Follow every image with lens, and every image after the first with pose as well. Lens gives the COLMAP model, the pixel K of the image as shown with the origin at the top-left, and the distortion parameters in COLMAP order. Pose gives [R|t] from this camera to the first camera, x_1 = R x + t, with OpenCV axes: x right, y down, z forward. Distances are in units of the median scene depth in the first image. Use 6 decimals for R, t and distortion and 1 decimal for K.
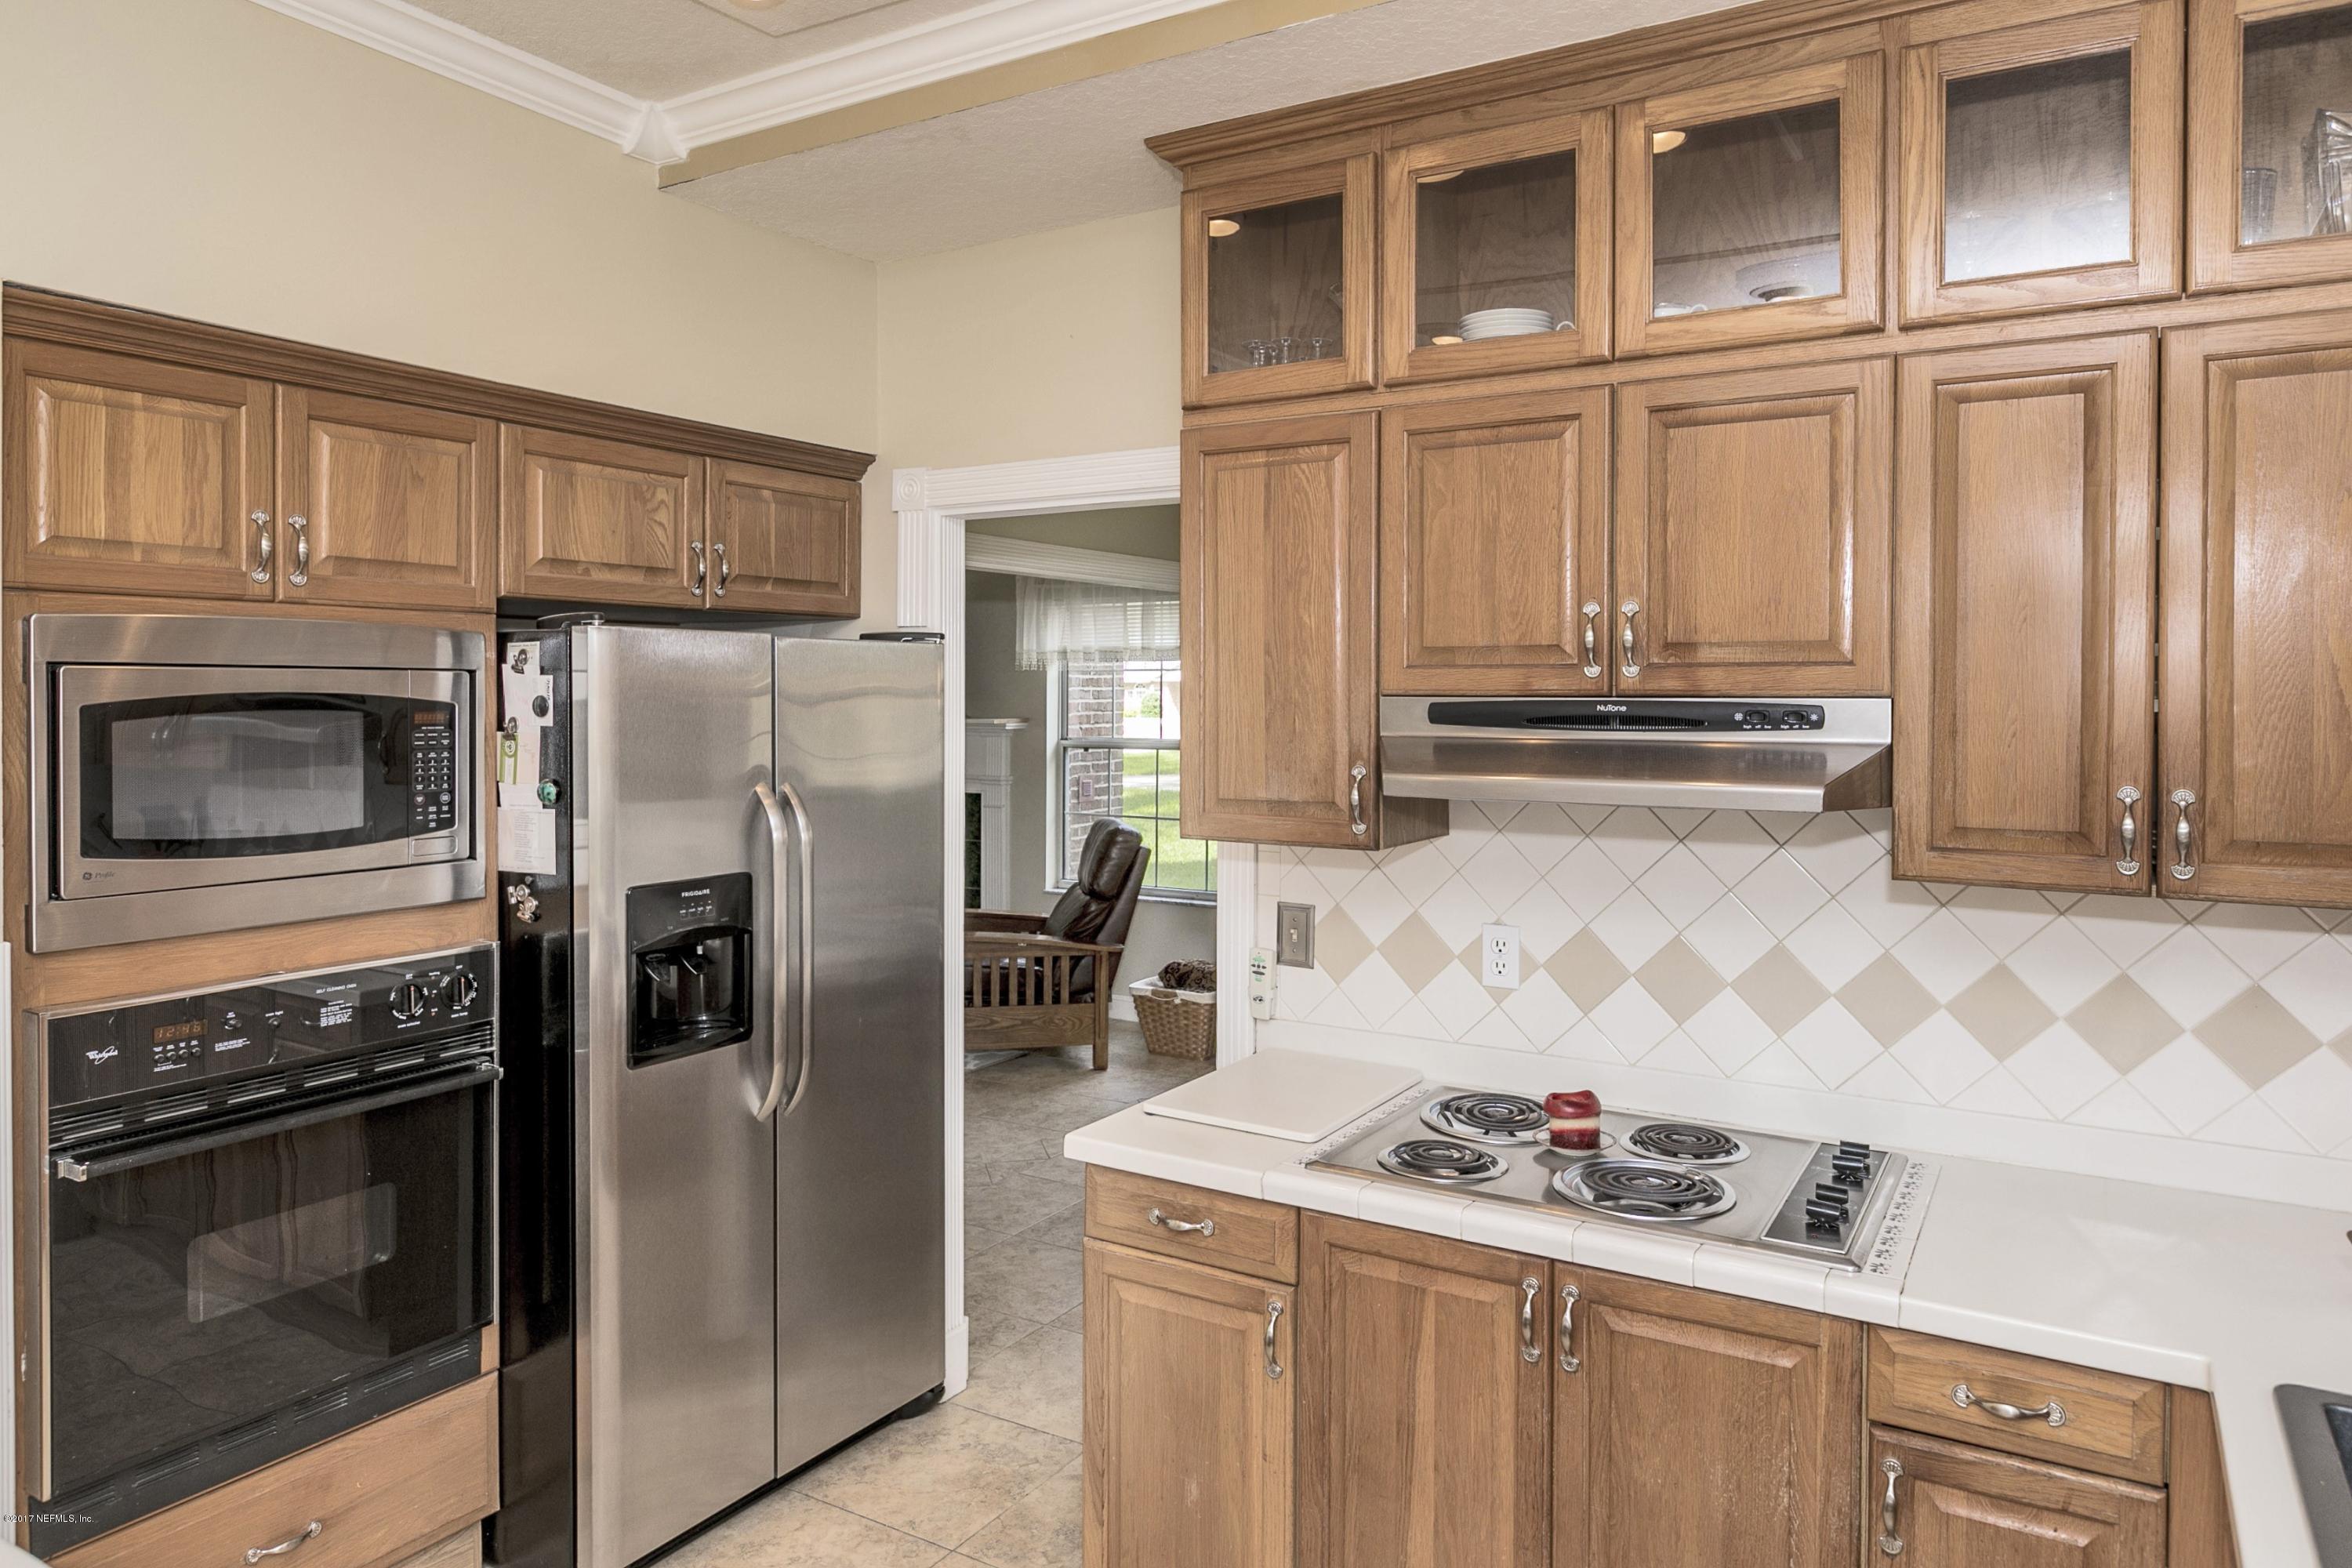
lens RADIAL K [[1525.8, 0, 1200.8], [0, 1525.8, 705.7], [0, 0, 1]] dist [-0.008586, -0.001779]
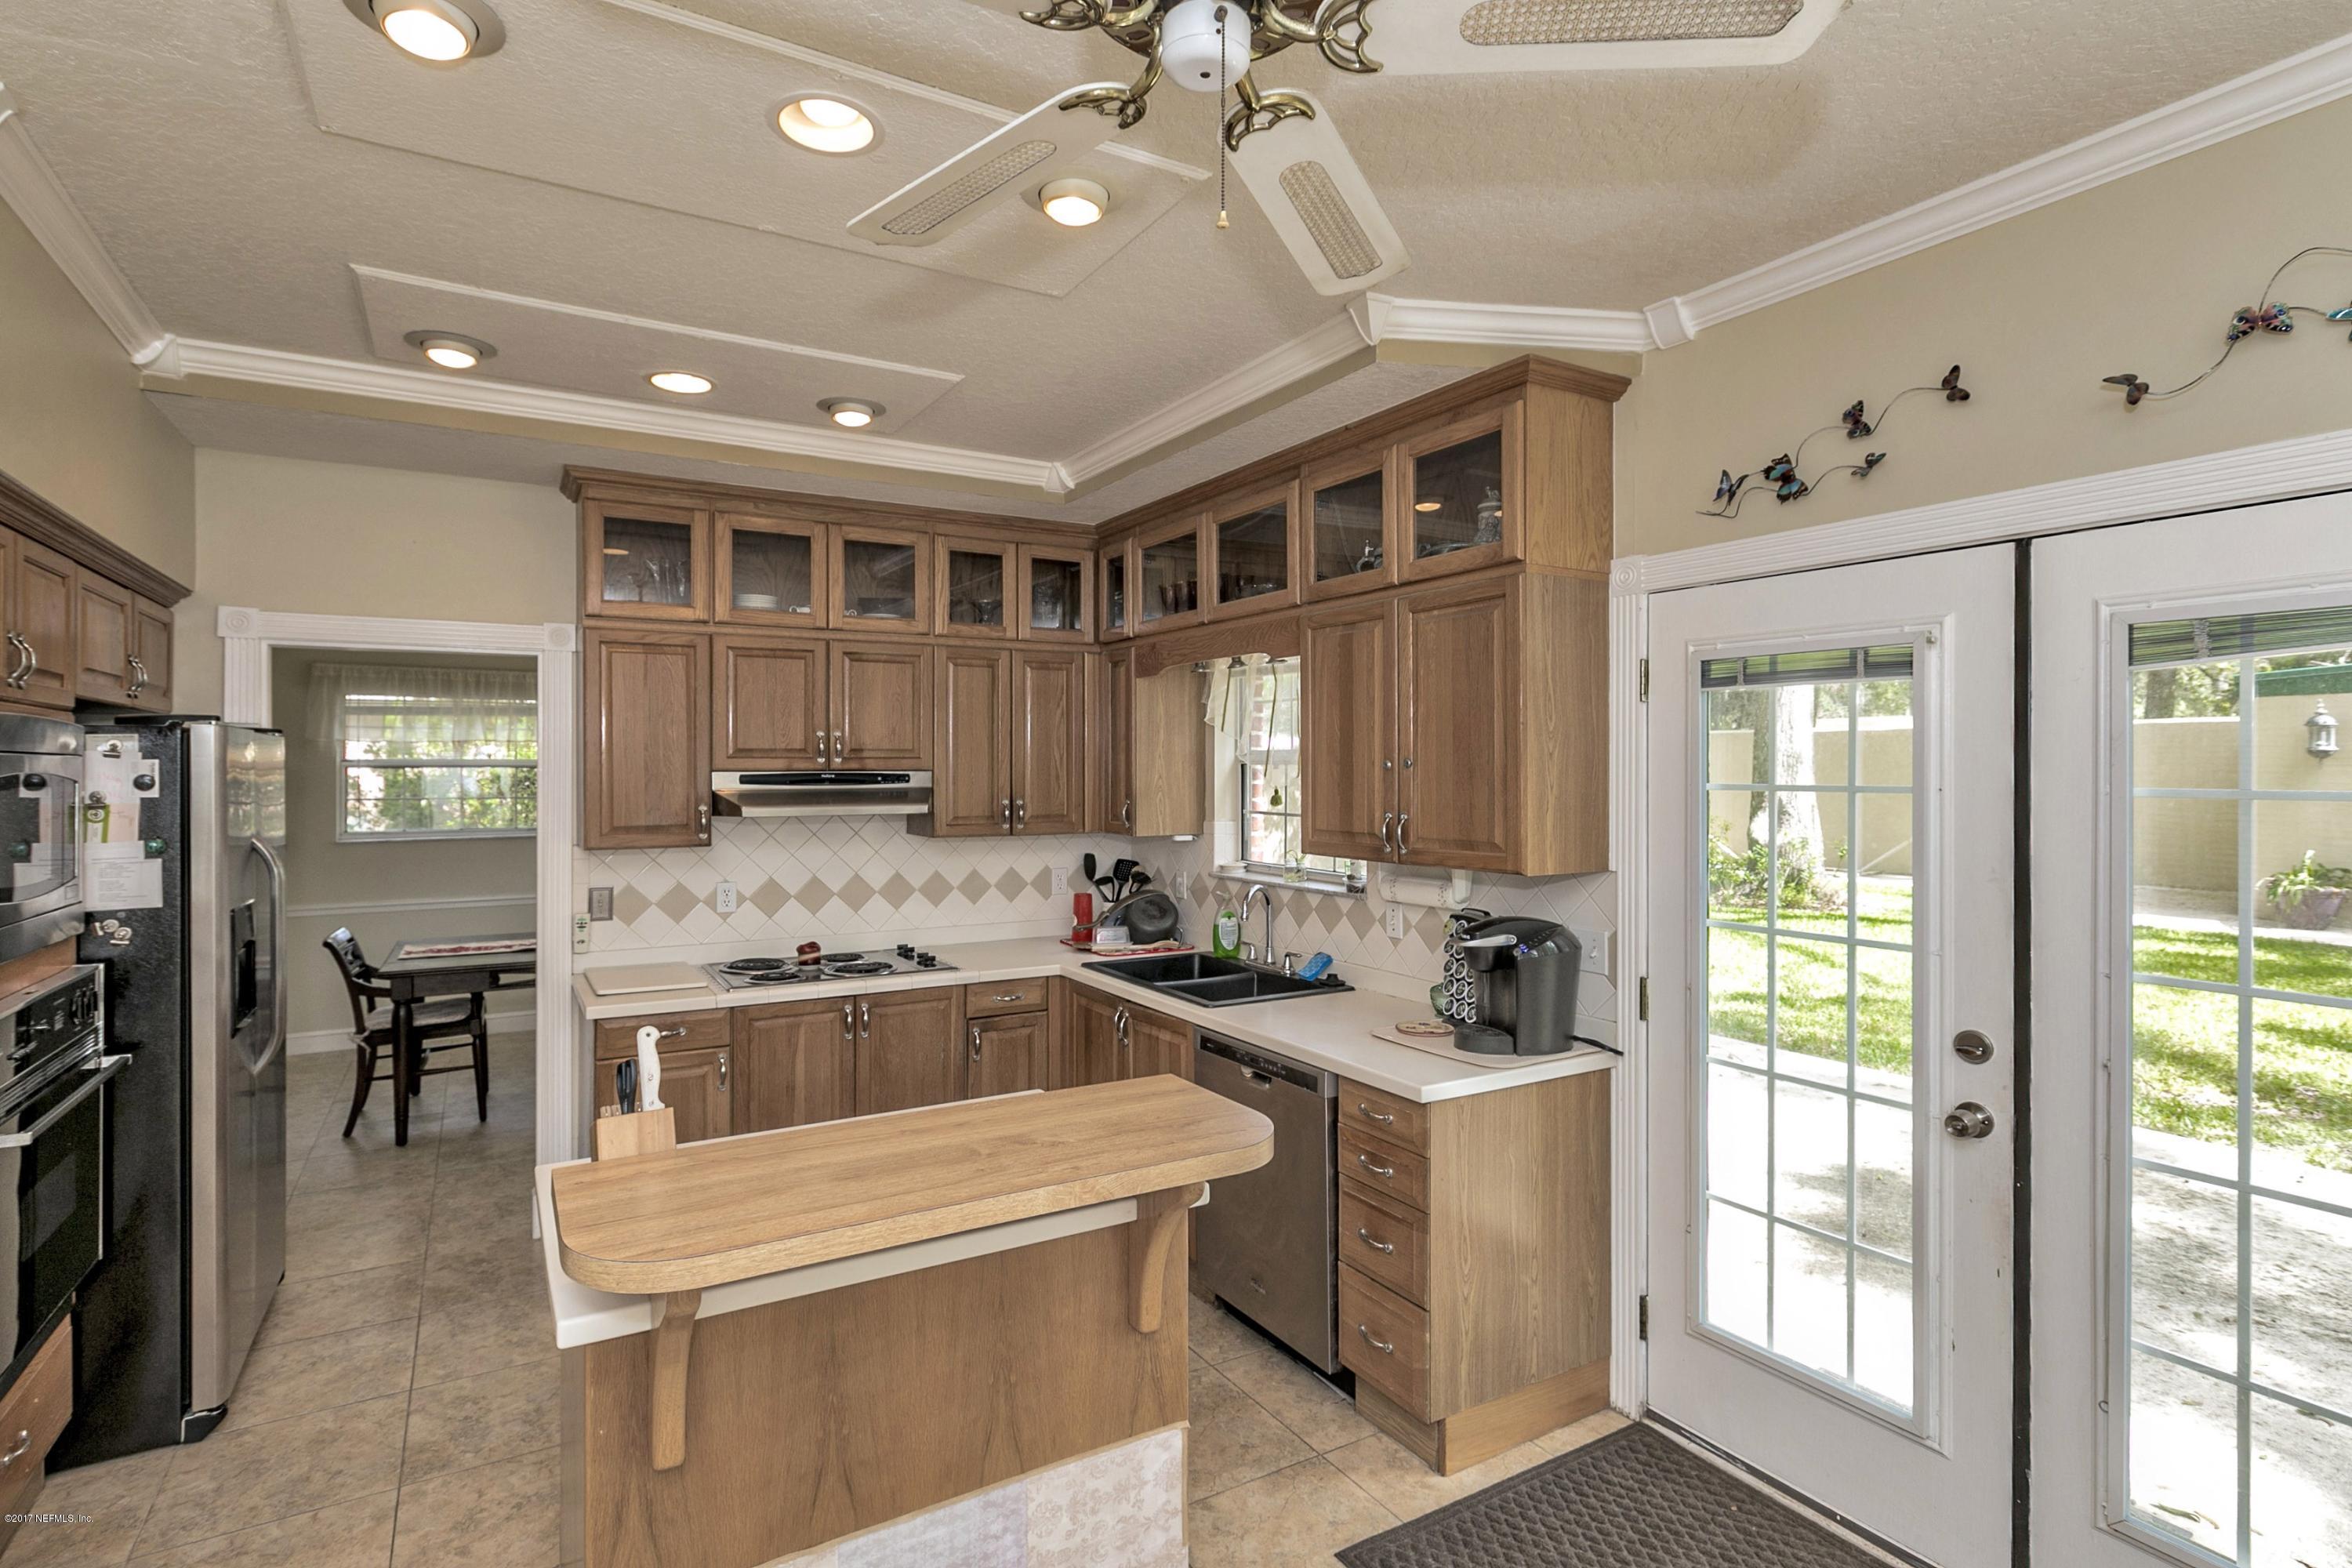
lens RADIAL K [[1172.4, 0, 1174.0], [0, 1172.4, 774.4], [0, 0, 1]] dist [-0.001855, -0.000261]
pose [[0.481153, -0.007850, 0.876602, -0.907188], [0.010311, 0.999941, 0.003295, -0.001012], [-0.876576, 0.007453, 0.481206, -0.294929]]
